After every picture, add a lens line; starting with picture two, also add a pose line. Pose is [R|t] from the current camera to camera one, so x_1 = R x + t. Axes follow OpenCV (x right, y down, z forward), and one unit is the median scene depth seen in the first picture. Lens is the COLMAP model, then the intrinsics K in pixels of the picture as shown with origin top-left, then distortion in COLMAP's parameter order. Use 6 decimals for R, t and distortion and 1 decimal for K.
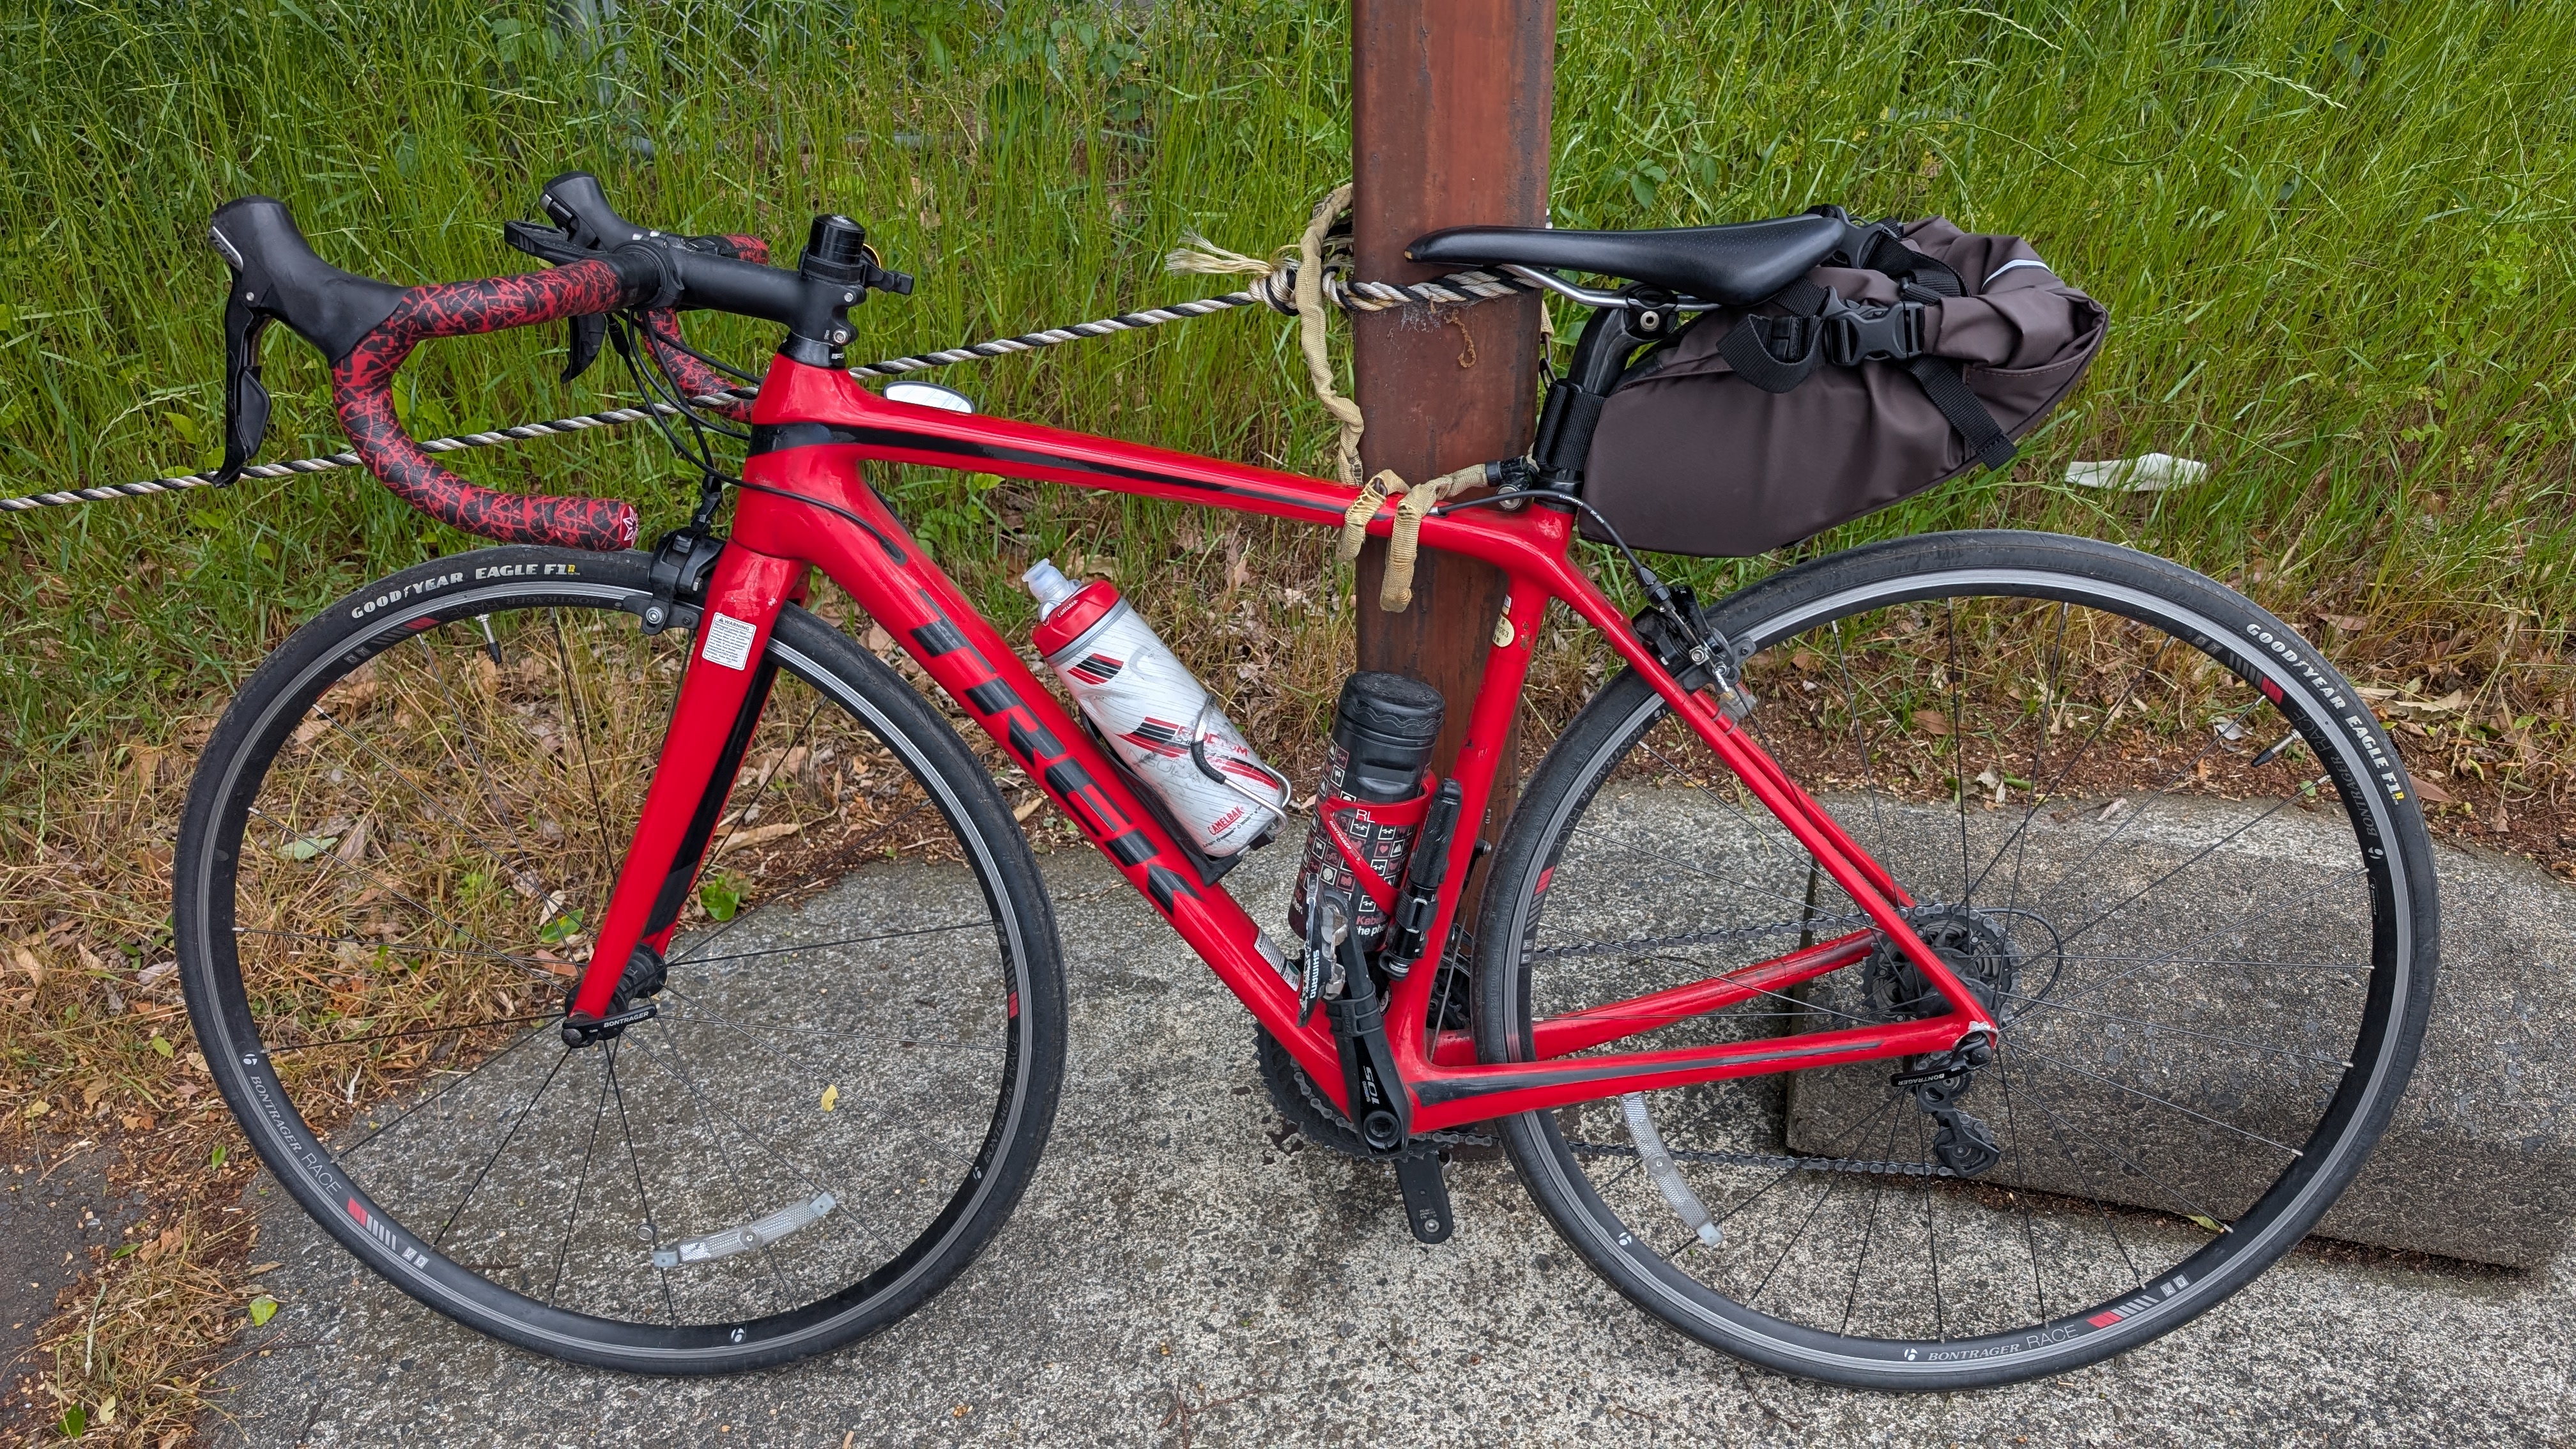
lens RADIAL K [[1849.7, 0, 1313.7], [0, 1849.7, 727.9], [0, 0, 1]] dist [0.048808, -0.071574]
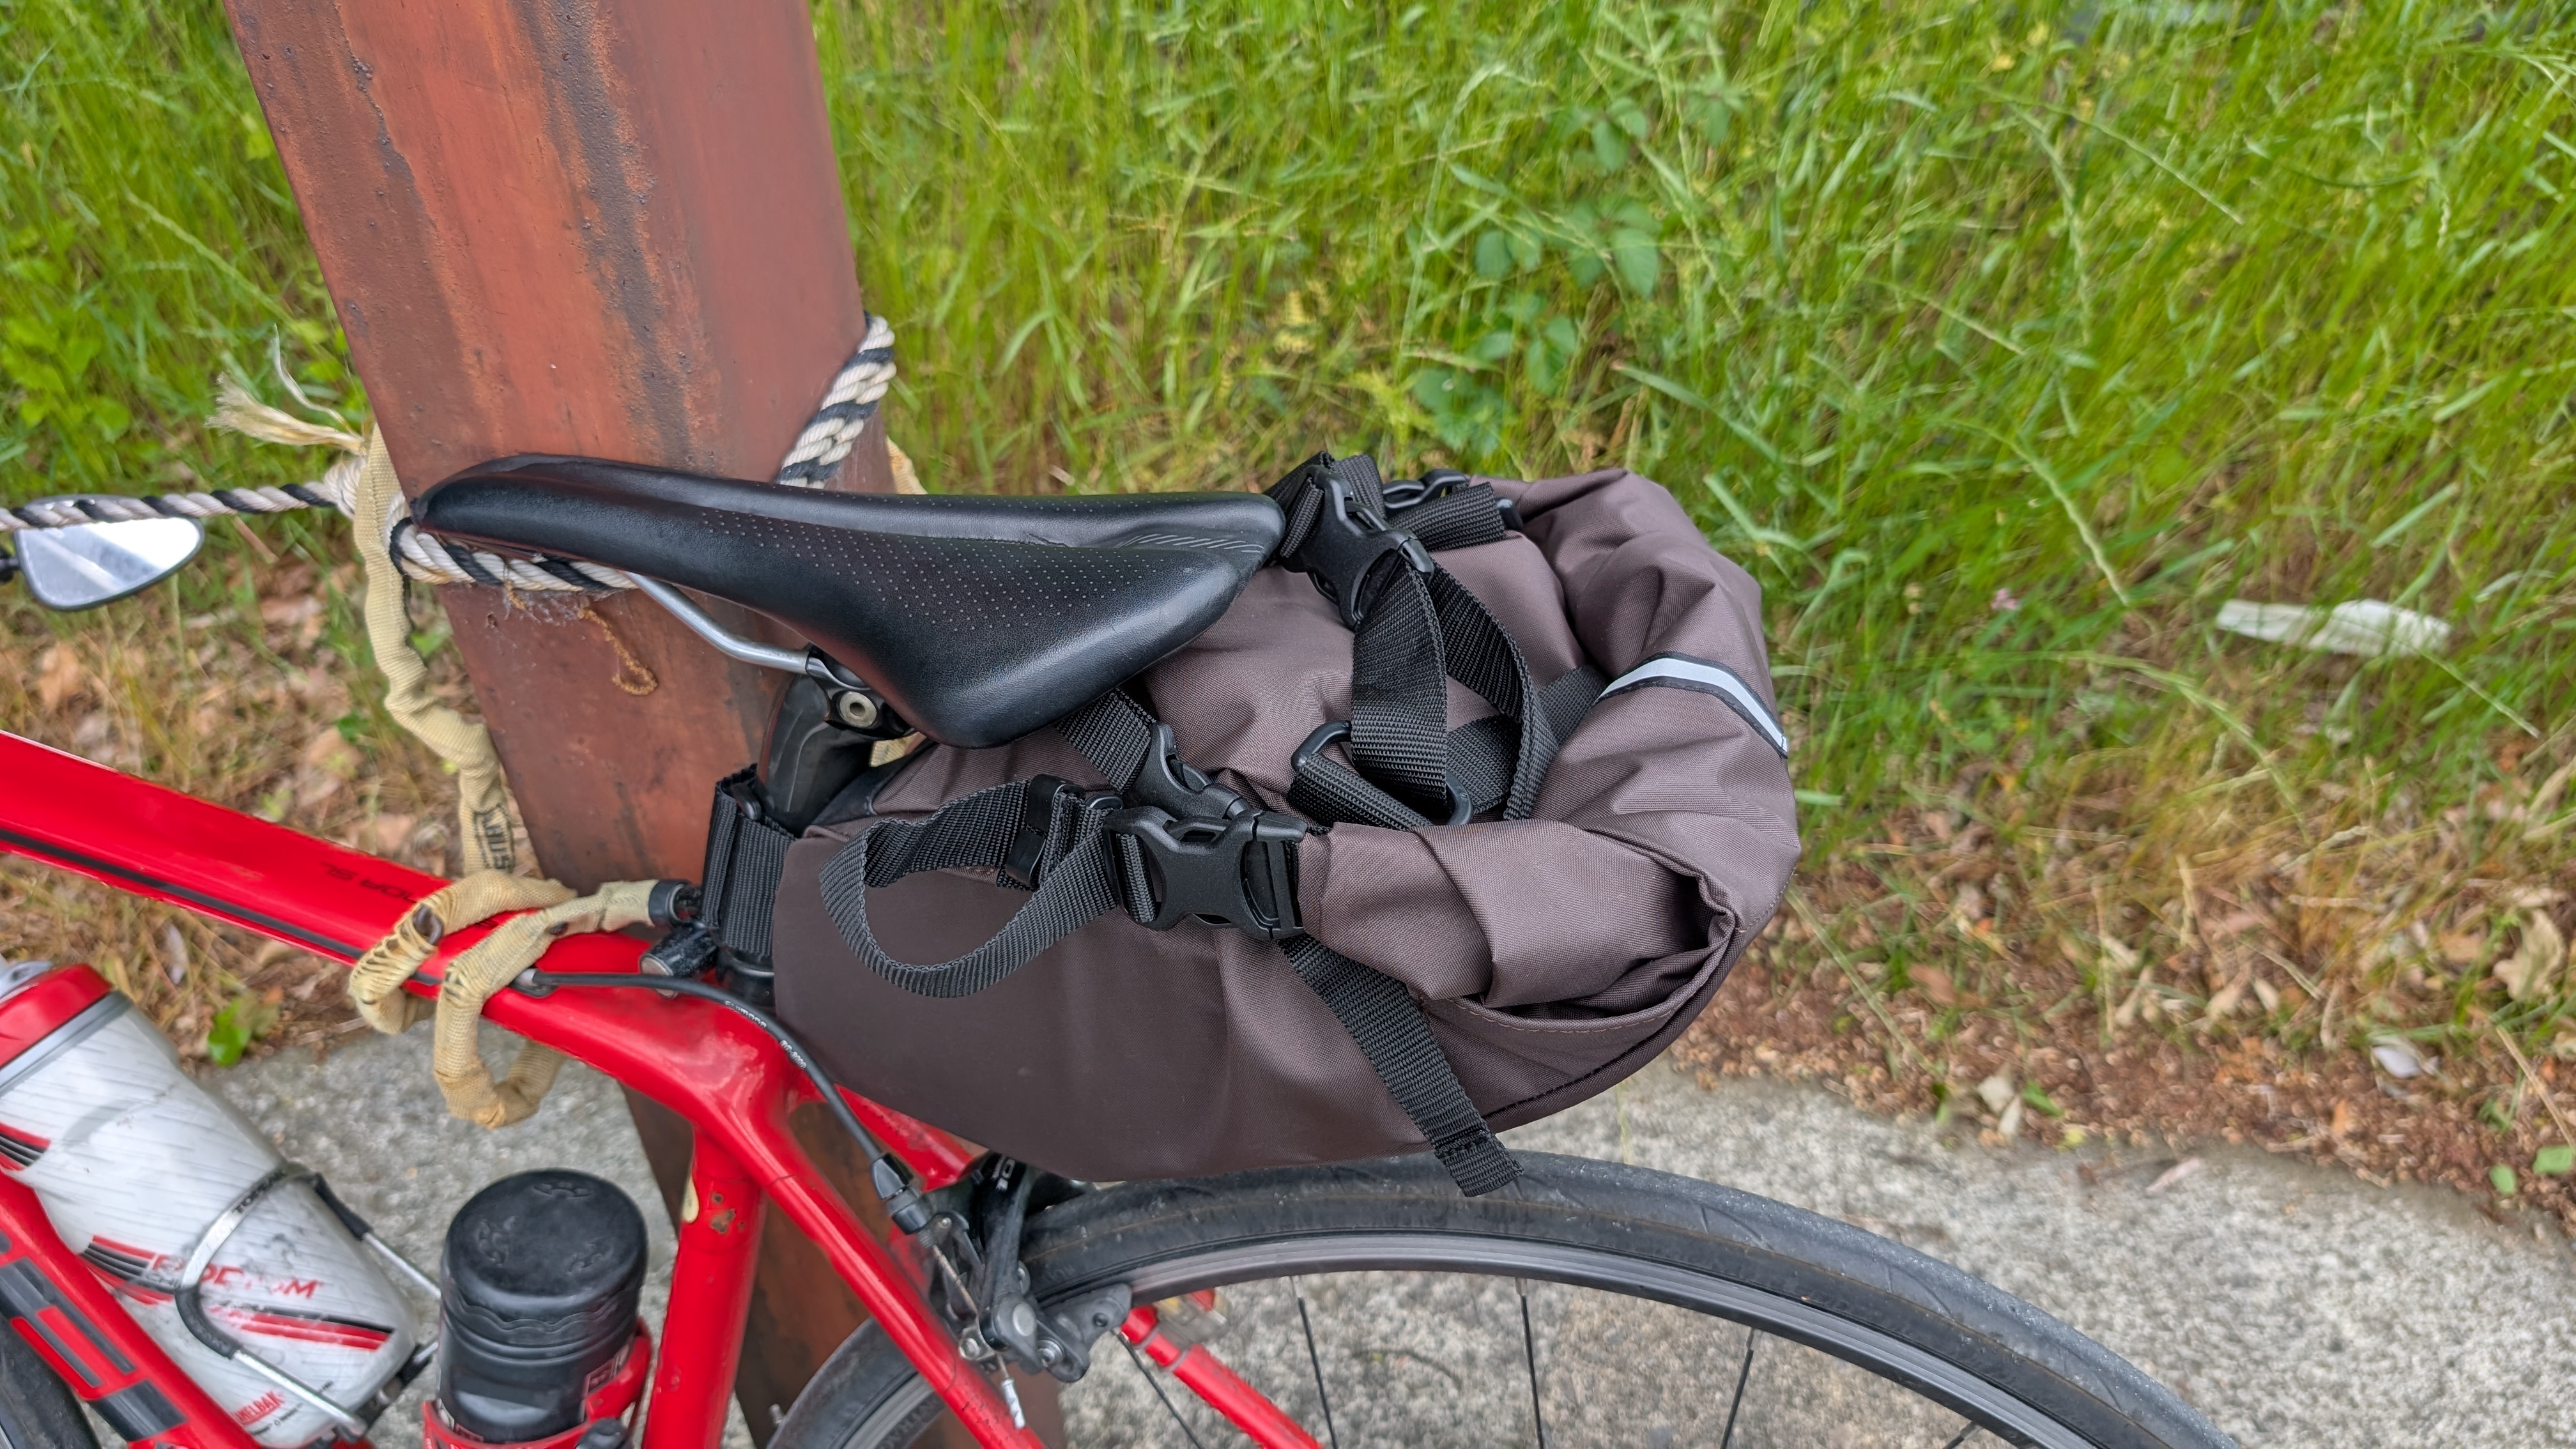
lens RADIAL K [[1902.0, 0, 1288.0], [0, 1902.0, 724.5], [0, 0, 1]] dist [0.004979, 0.000043]
pose [[0.982530, 0.113756, -0.147289, 0.195345], [-0.098108, 0.989135, 0.109485, -0.151618], [0.158143, -0.093122, 0.983015, 0.294219]]
